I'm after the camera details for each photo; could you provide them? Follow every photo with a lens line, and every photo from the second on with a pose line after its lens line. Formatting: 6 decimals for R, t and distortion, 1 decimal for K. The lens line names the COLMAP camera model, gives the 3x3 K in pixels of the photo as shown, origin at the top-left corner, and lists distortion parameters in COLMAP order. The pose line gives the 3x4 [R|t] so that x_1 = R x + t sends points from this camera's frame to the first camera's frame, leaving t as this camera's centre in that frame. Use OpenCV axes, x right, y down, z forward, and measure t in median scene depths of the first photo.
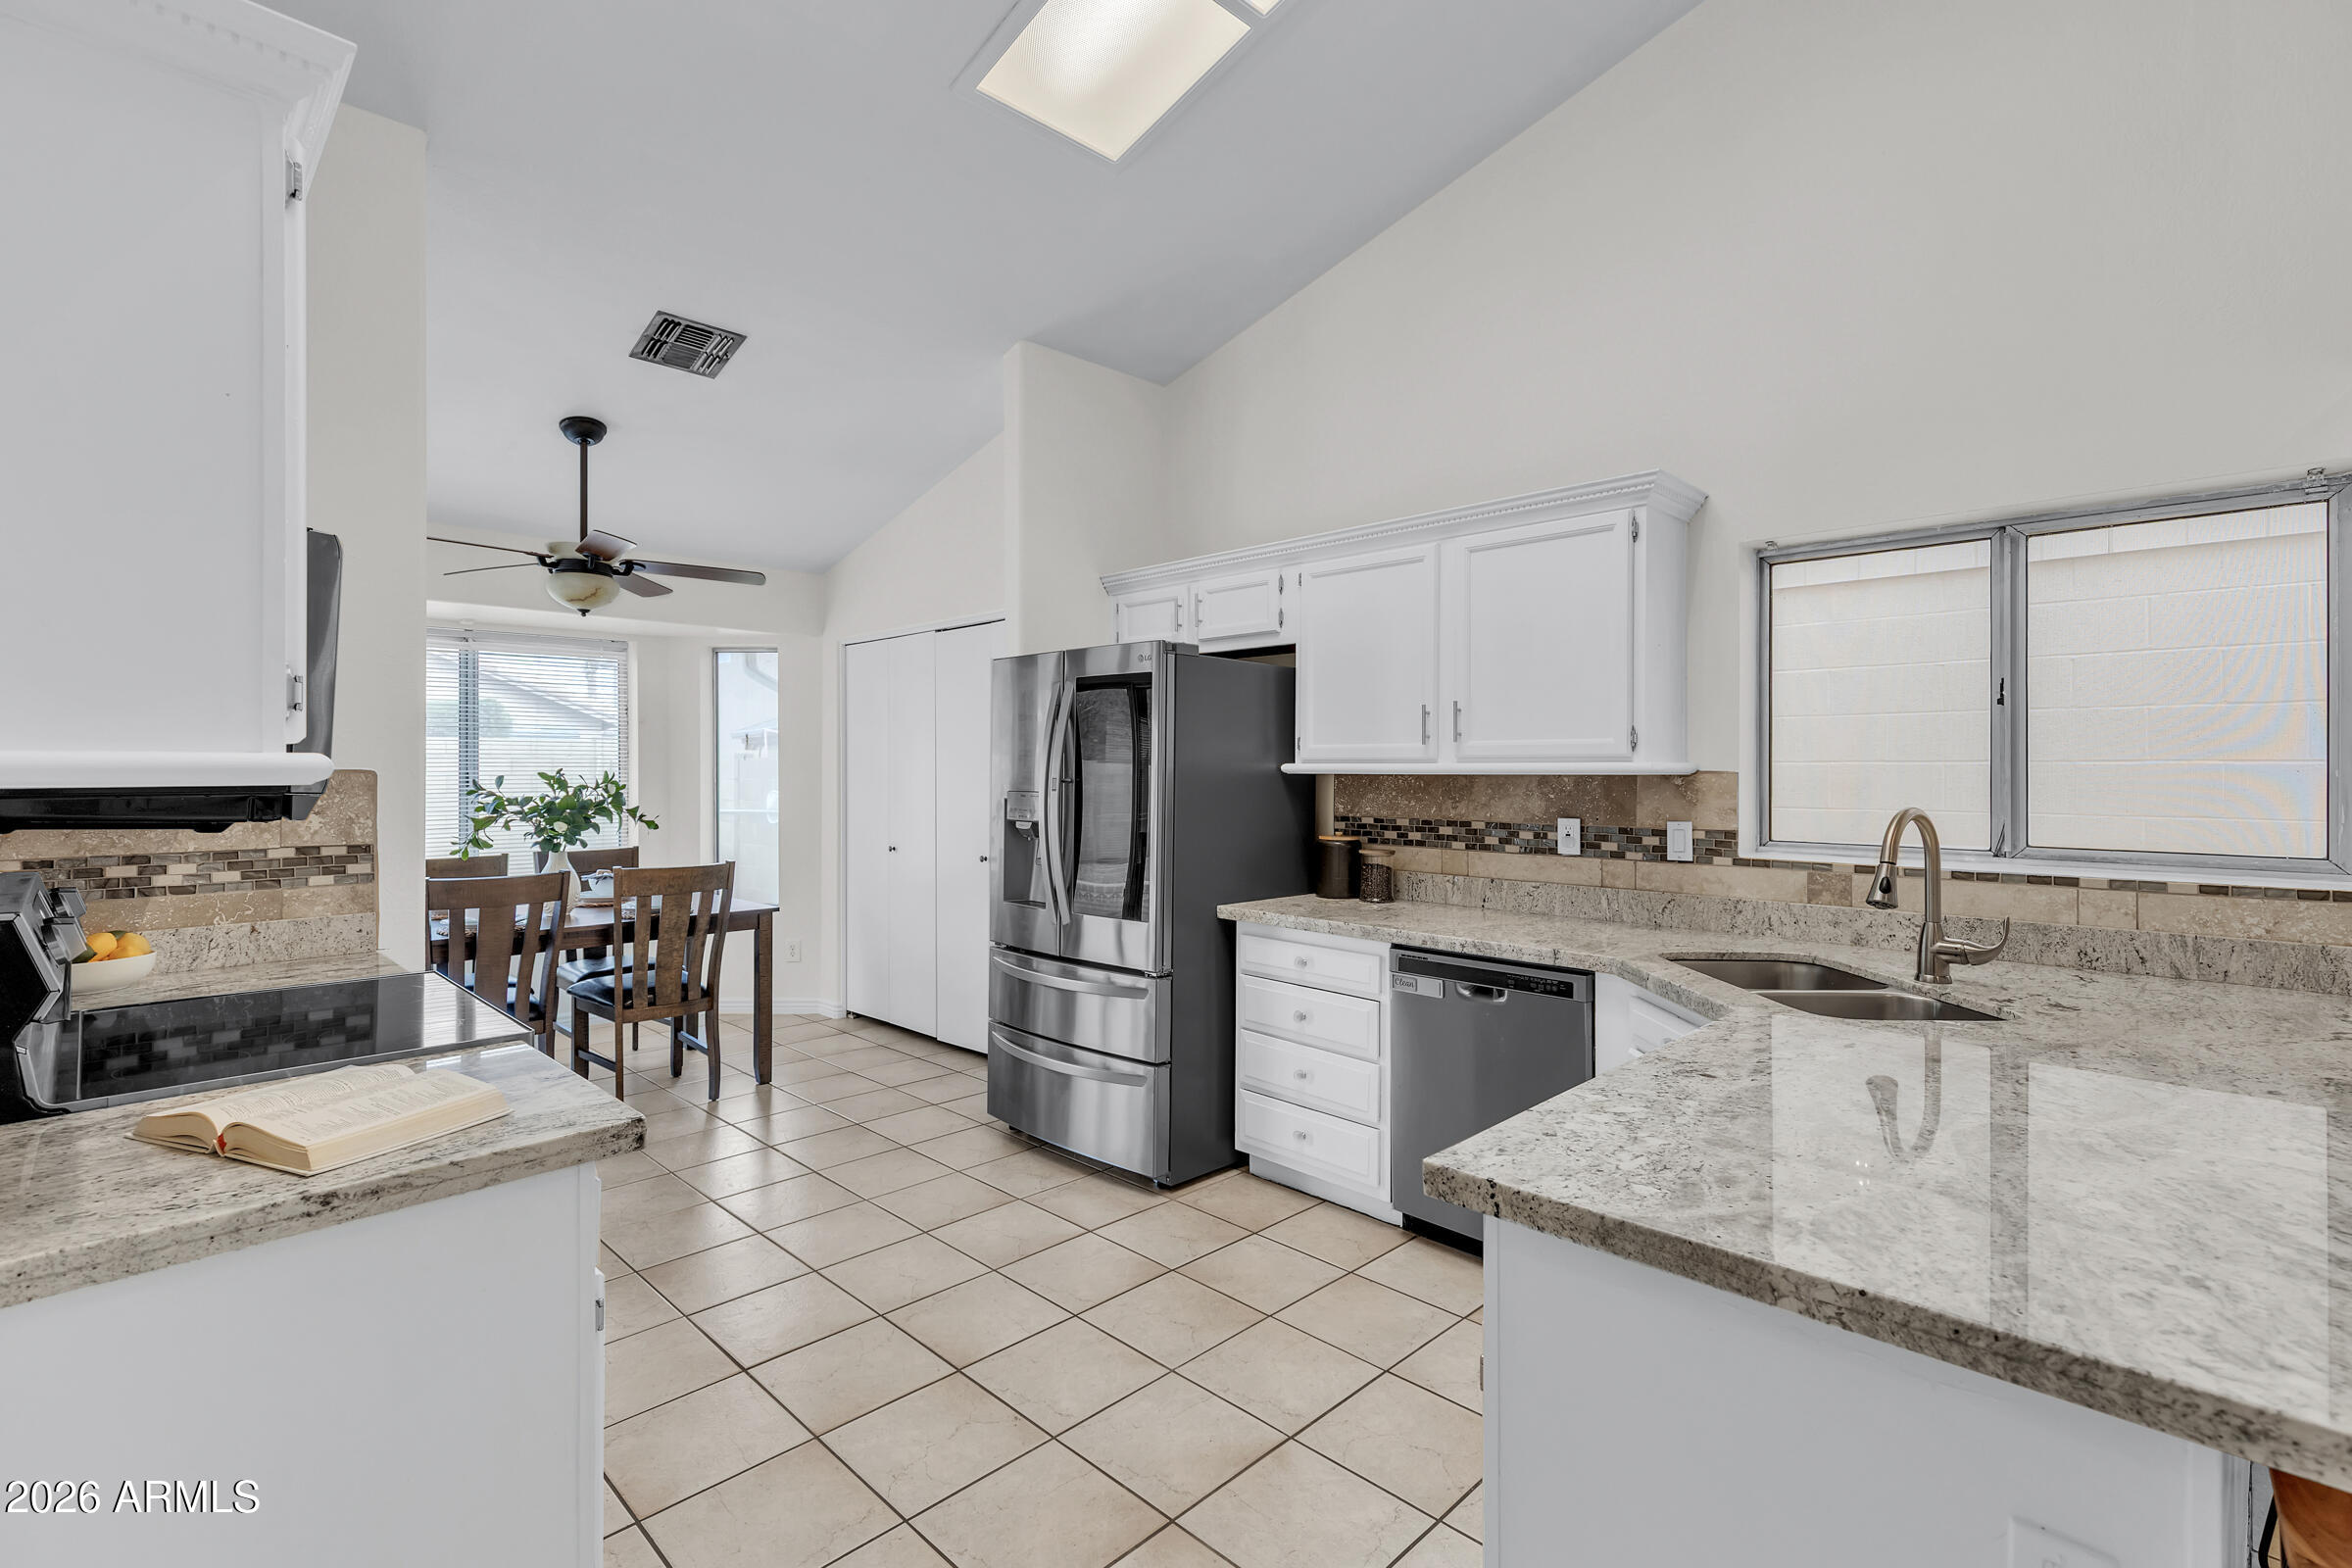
lens RADIAL K [[1075.1, 0, 1180.1], [0, 1075.1, 777.8], [0, 0, 1]] dist [0.012171, -0.000460]
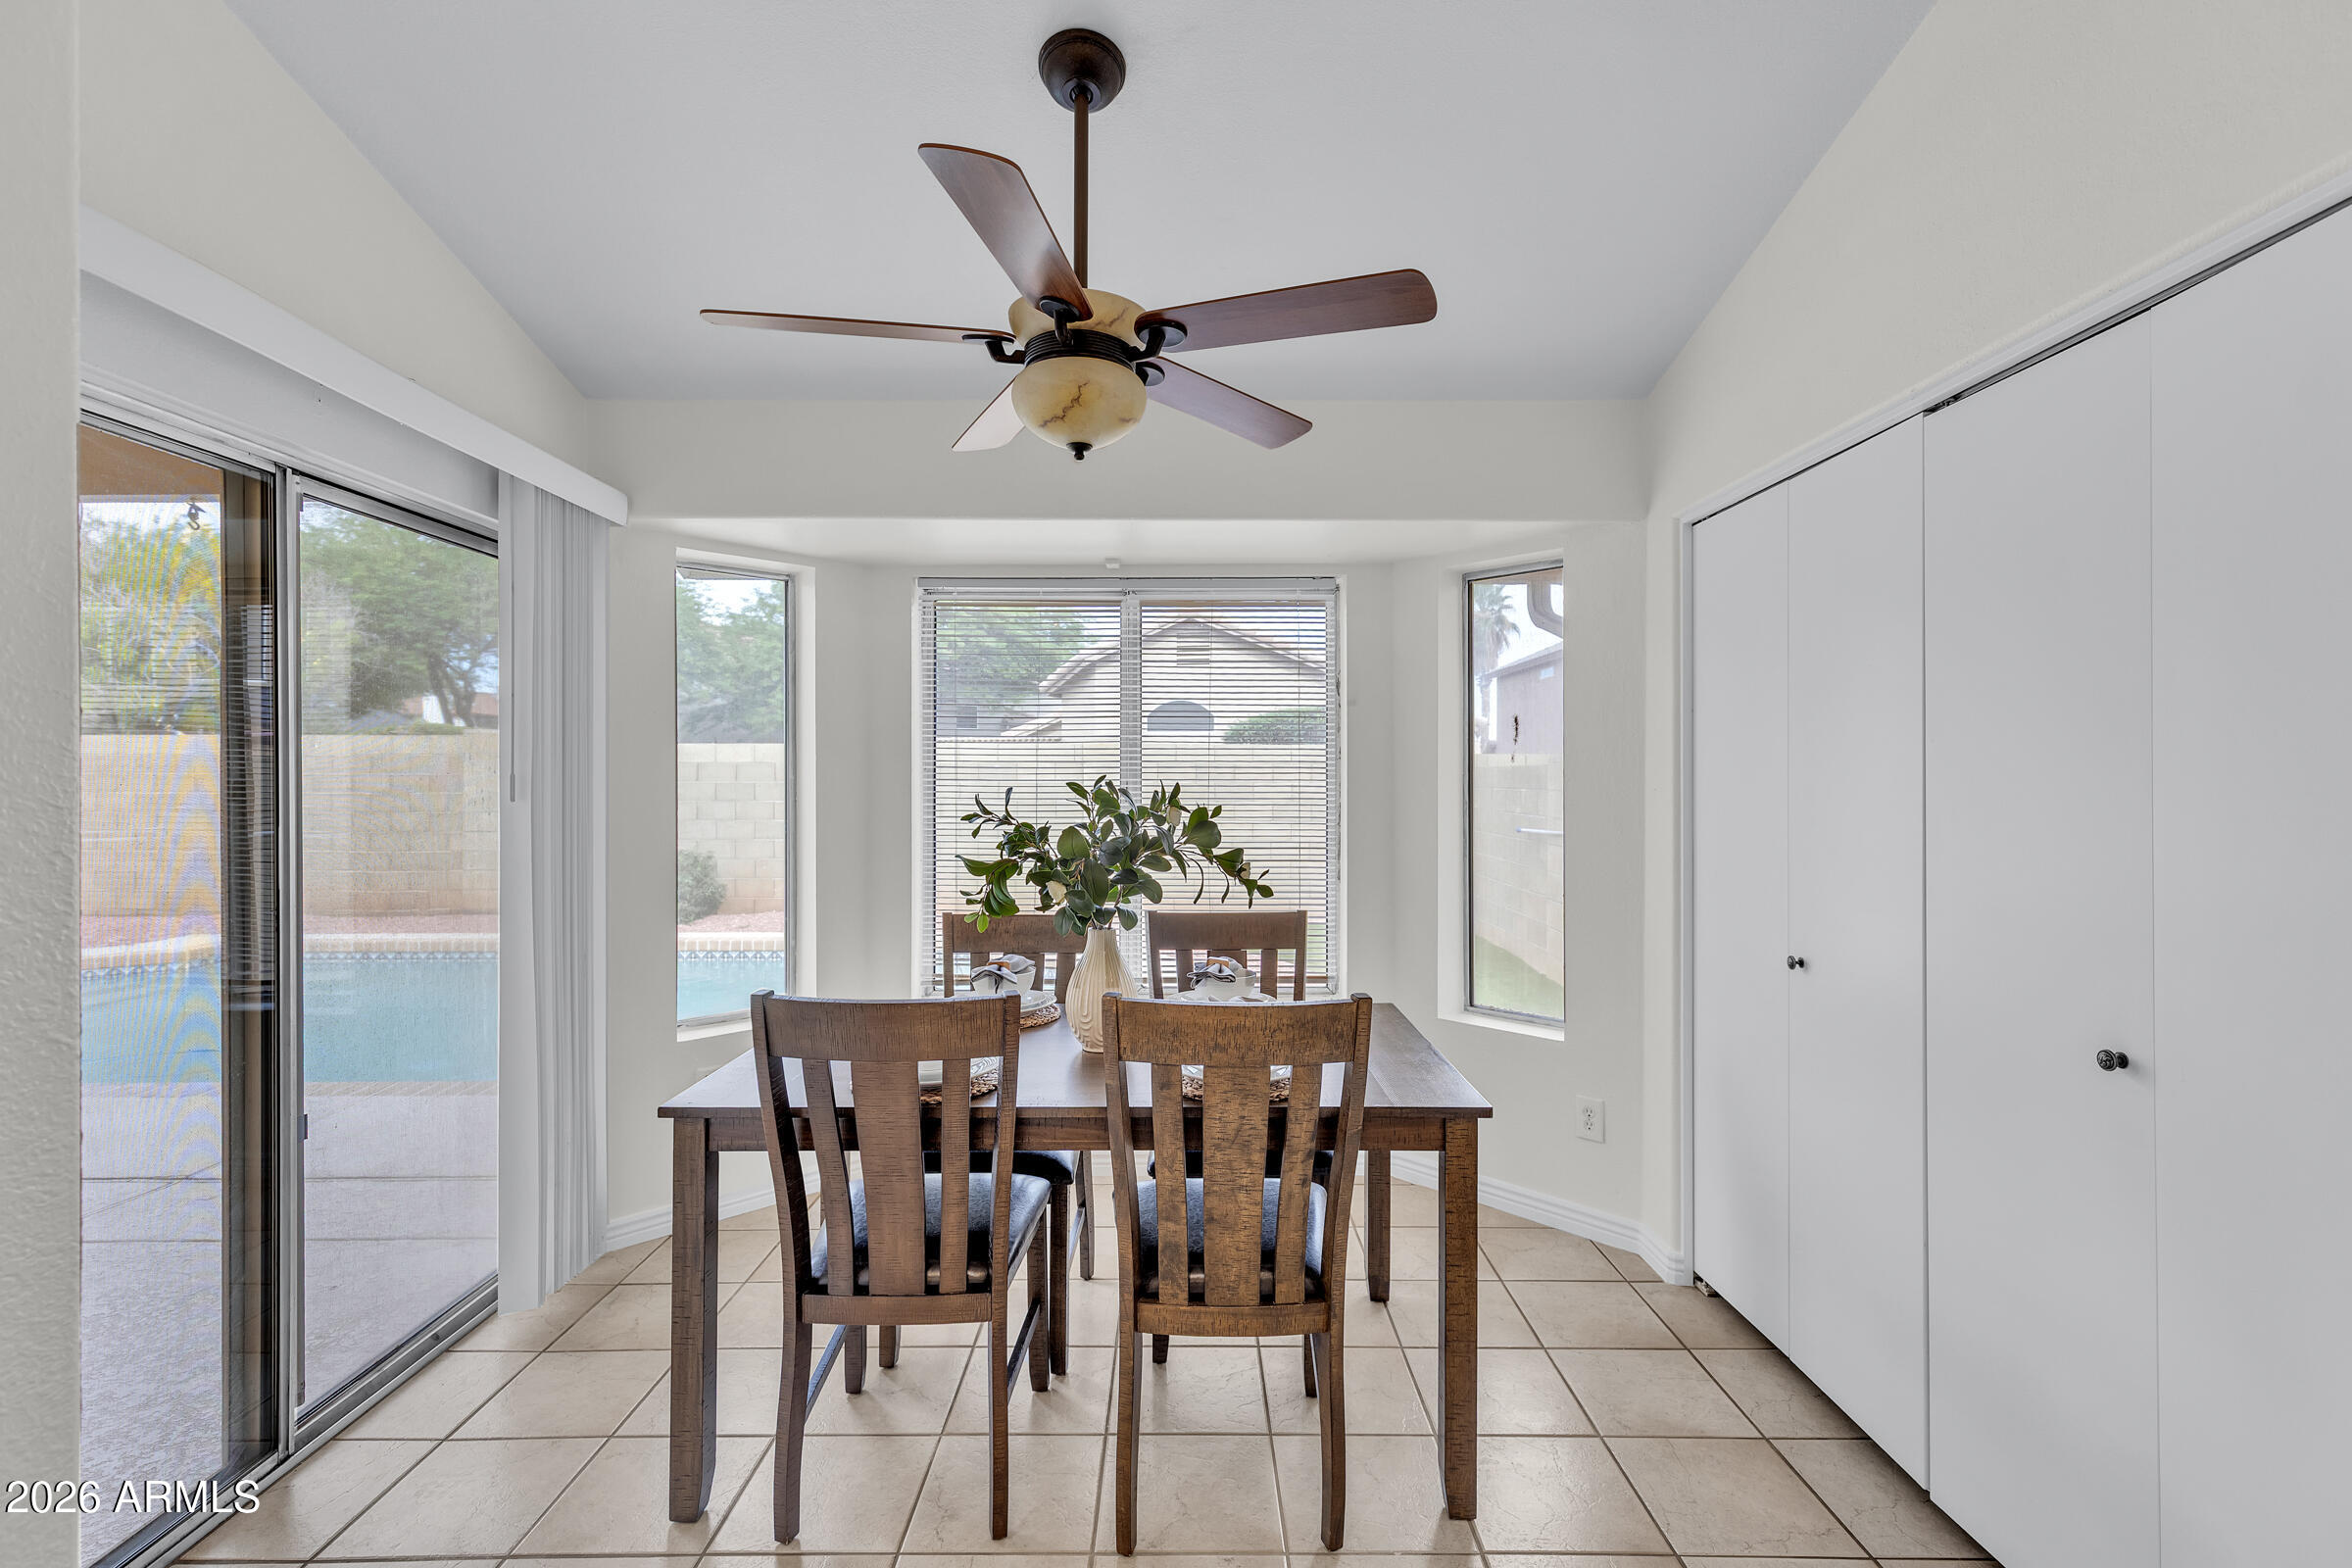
lens RADIAL K [[1075.1, 0, 1180.1], [0, 1075.1, 777.8], [0, 0, 1]] dist [0.012171, -0.000460]
pose [[0.704761, 0.002776, -0.709440, -0.189529], [-0.008779, 0.999950, -0.004809, -0.005926], [0.709391, 0.009618, 0.704750, 0.729747]]
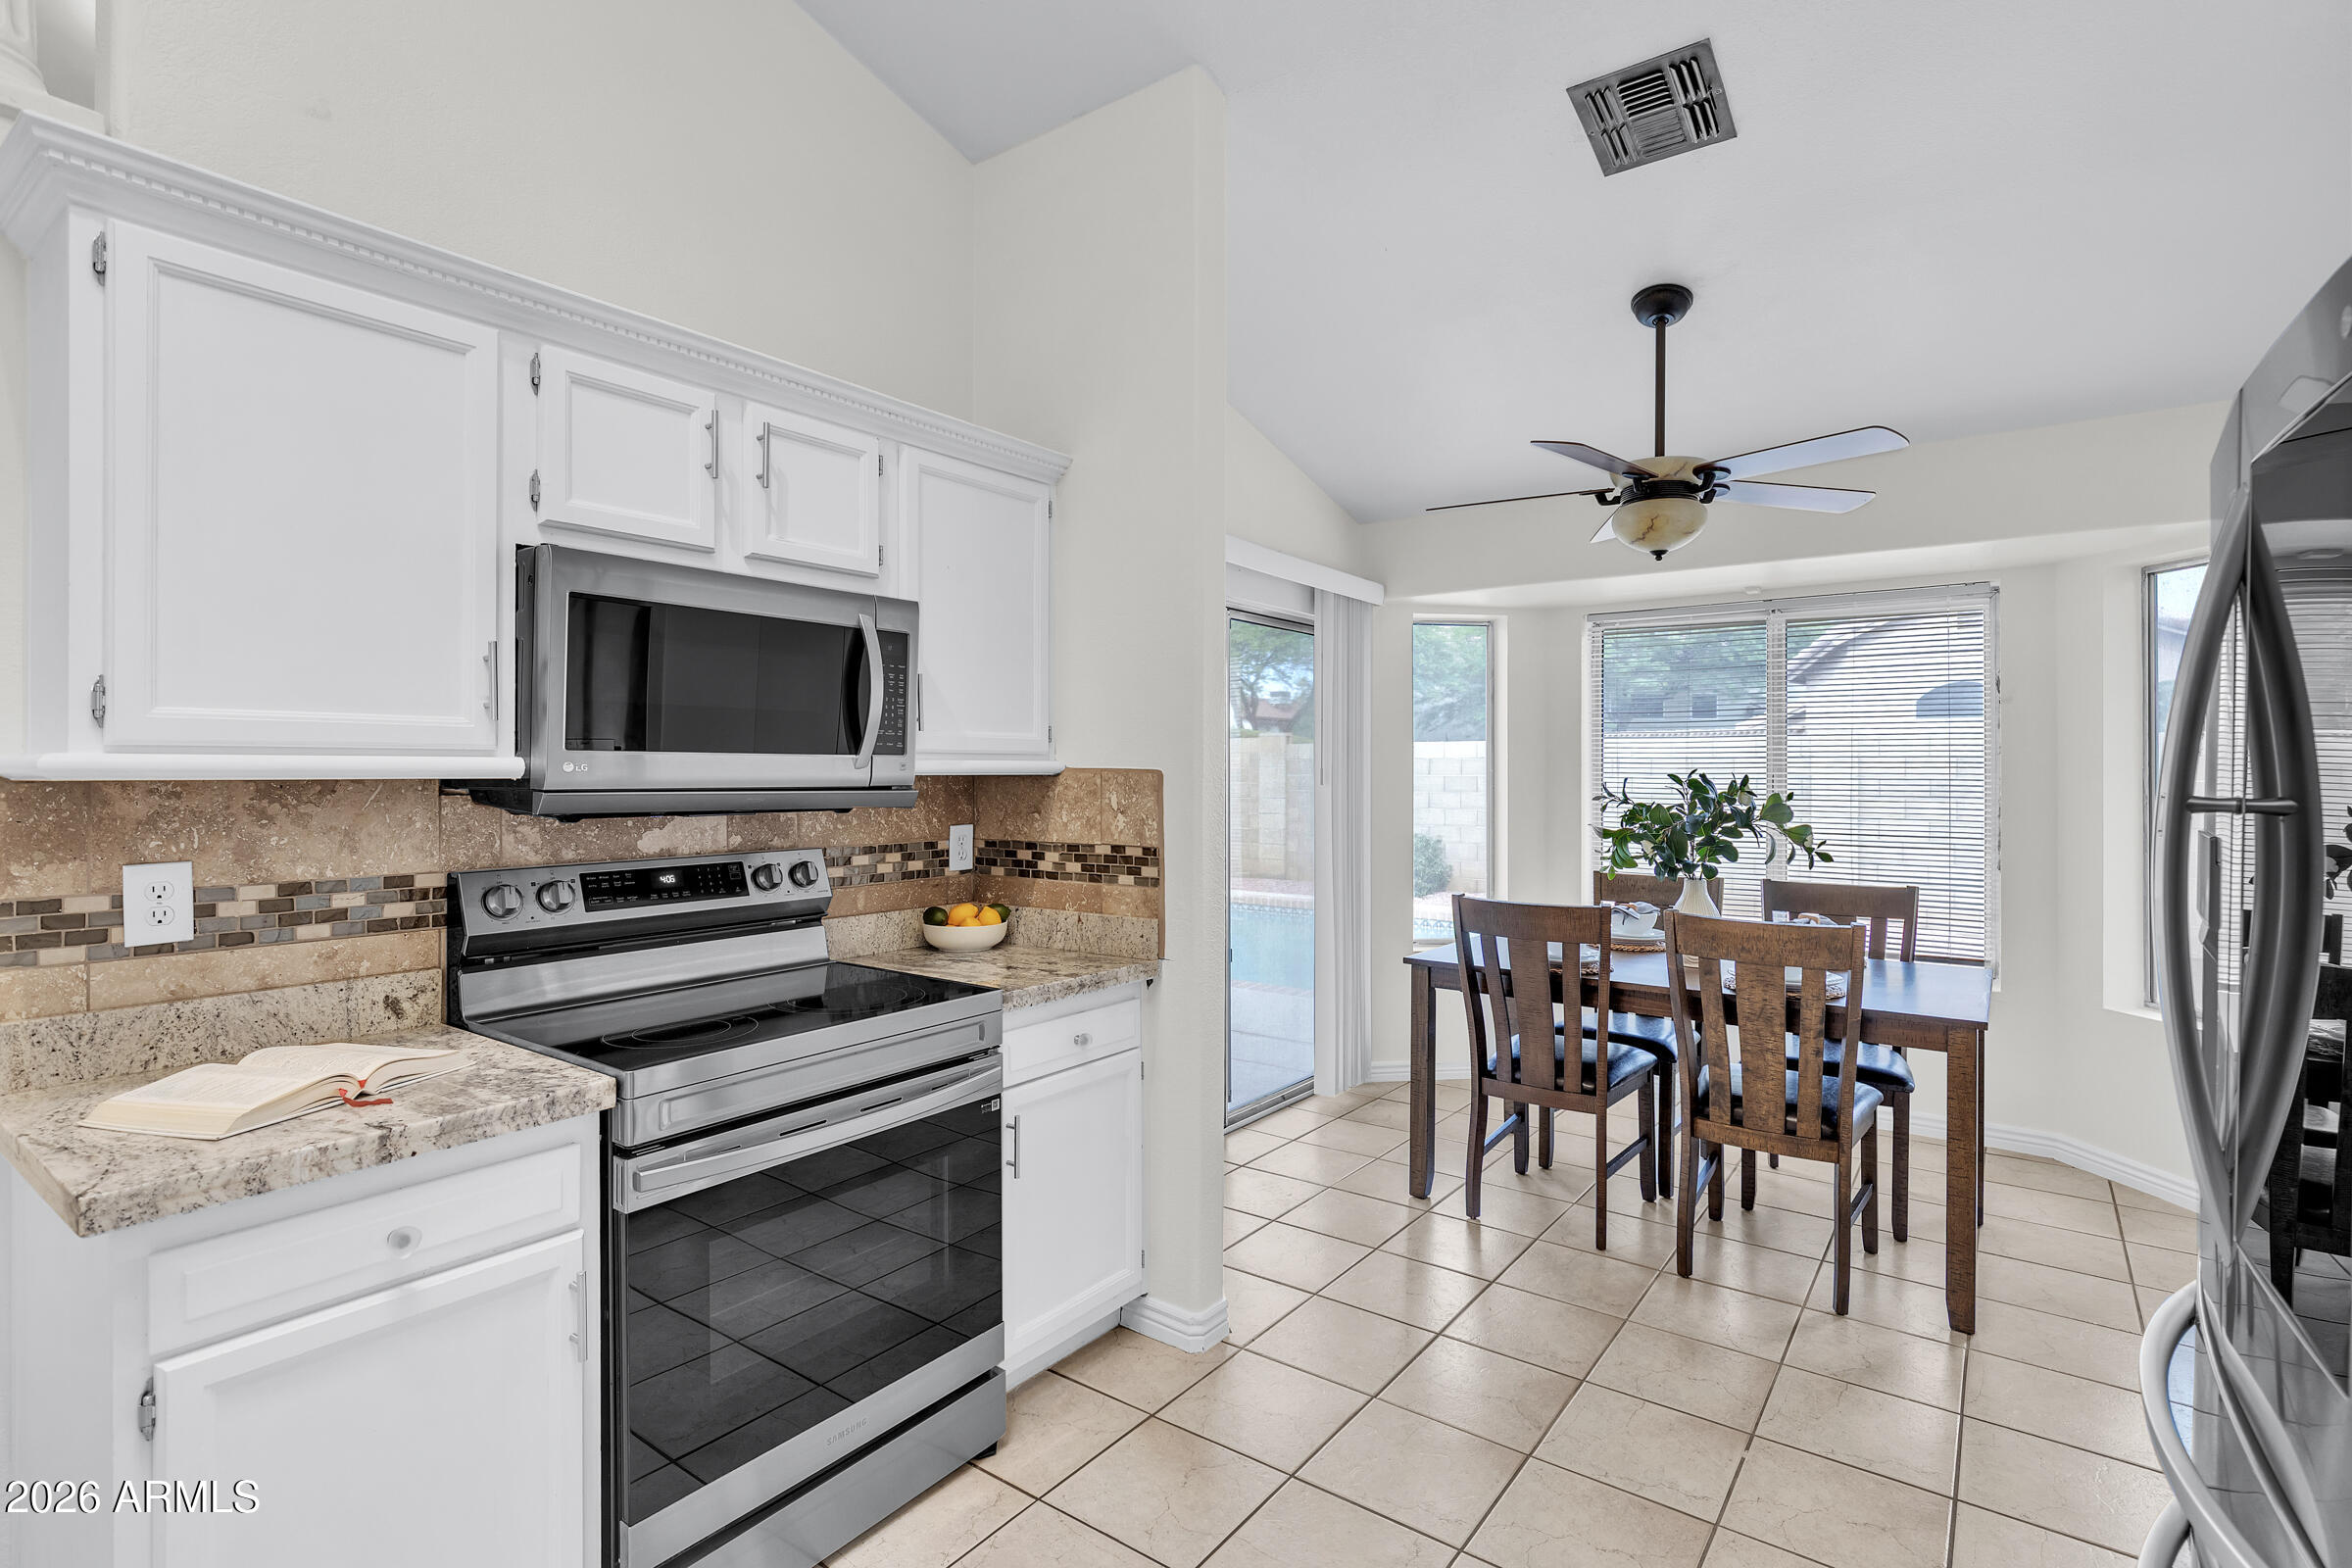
lens RADIAL K [[1128.4, 0, 1185.7], [0, 1128.4, 777.1], [0, 0, 1]] dist [0.000798, -0.000283]
pose [[0.146155, 0.007742, -0.989231, 0.162871], [-0.010841, 0.999922, 0.006224, -0.004847], [0.989202, 0.009814, 0.146227, 0.602846]]
